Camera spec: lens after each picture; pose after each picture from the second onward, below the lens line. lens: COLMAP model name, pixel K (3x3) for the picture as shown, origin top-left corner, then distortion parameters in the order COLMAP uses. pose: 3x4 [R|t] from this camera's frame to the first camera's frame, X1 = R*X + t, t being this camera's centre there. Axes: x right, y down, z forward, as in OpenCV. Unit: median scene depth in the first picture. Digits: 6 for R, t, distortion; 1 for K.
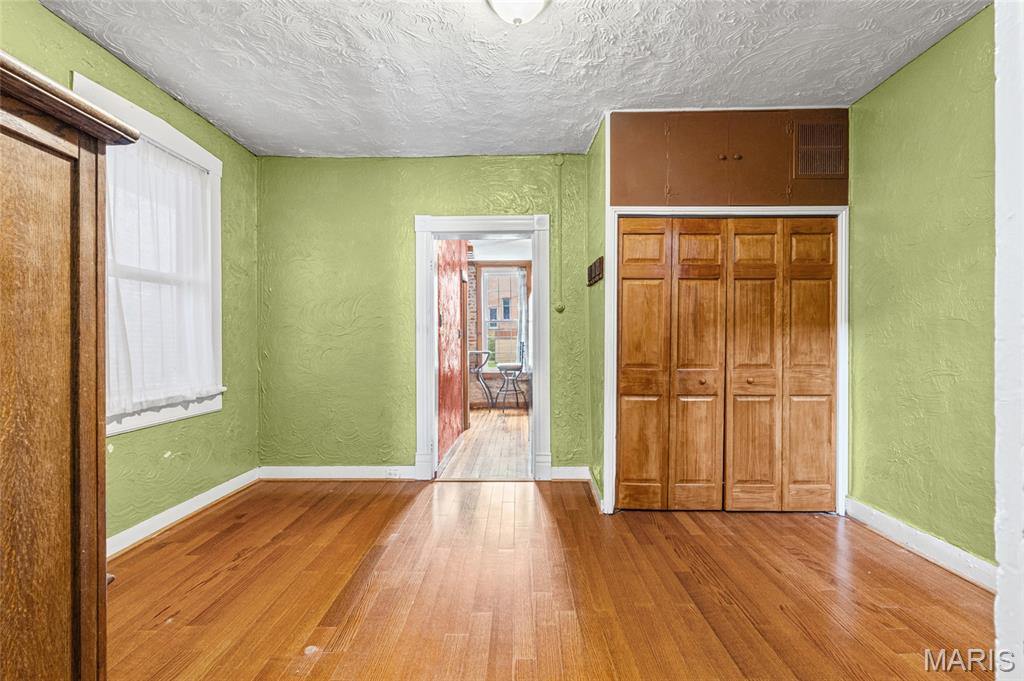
lens RADIAL K [[457.5, 0, 515.3], [0, 457.5, 344.3], [0, 0, 1]] dist [-0.002148, -0.000385]
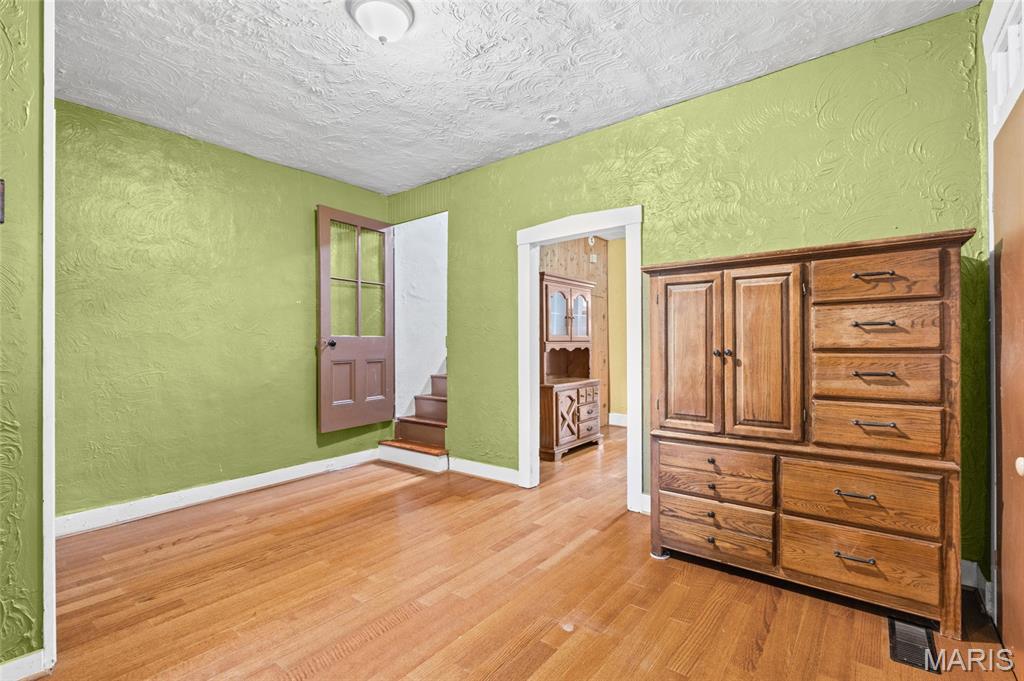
lens RADIAL K [[457.5, 0, 514.1], [0, 457.5, 342.9], [0, 0, 1]] dist [-0.002148, -0.000385]
pose [[-0.793353, 0.009182, 0.608692, -0.569781], [0.011514, 0.999934, -0.000077, -0.010169], [-0.608653, 0.006948, -0.793406, 1.087392]]
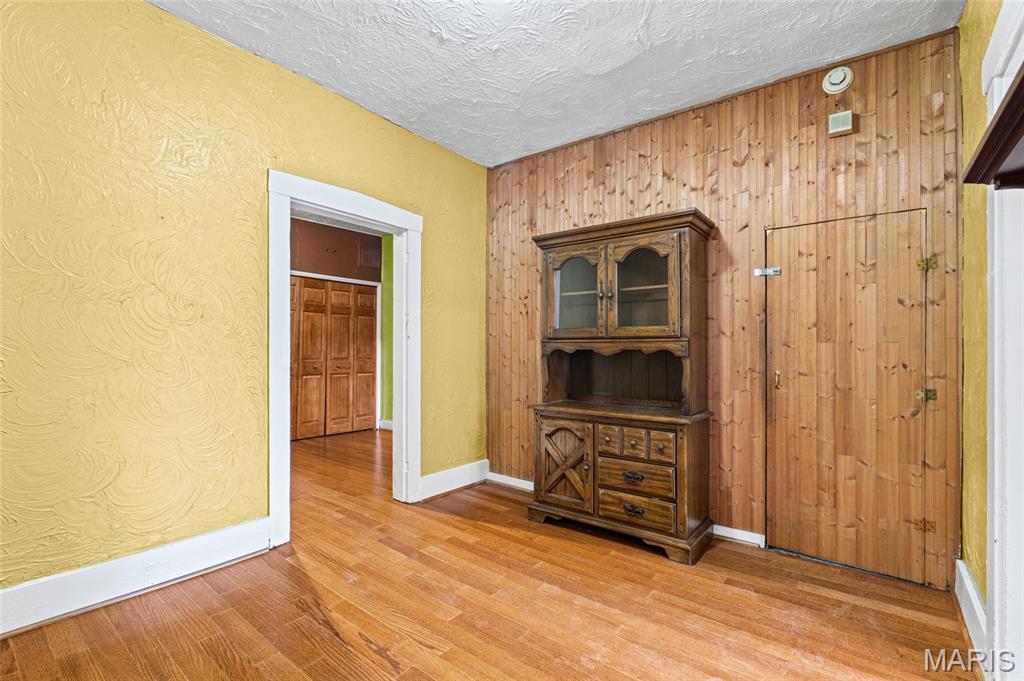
lens RADIAL K [[457.5, 0, 511.2], [0, 457.5, 345.3], [0, 0, 1]] dist [-0.002148, -0.000385]
pose [[0.612864, 0.009797, 0.790128, -0.571327], [-0.001477, 0.999936, -0.011252, 0.012251], [-0.790187, 0.005729, 0.612839, -0.768827]]
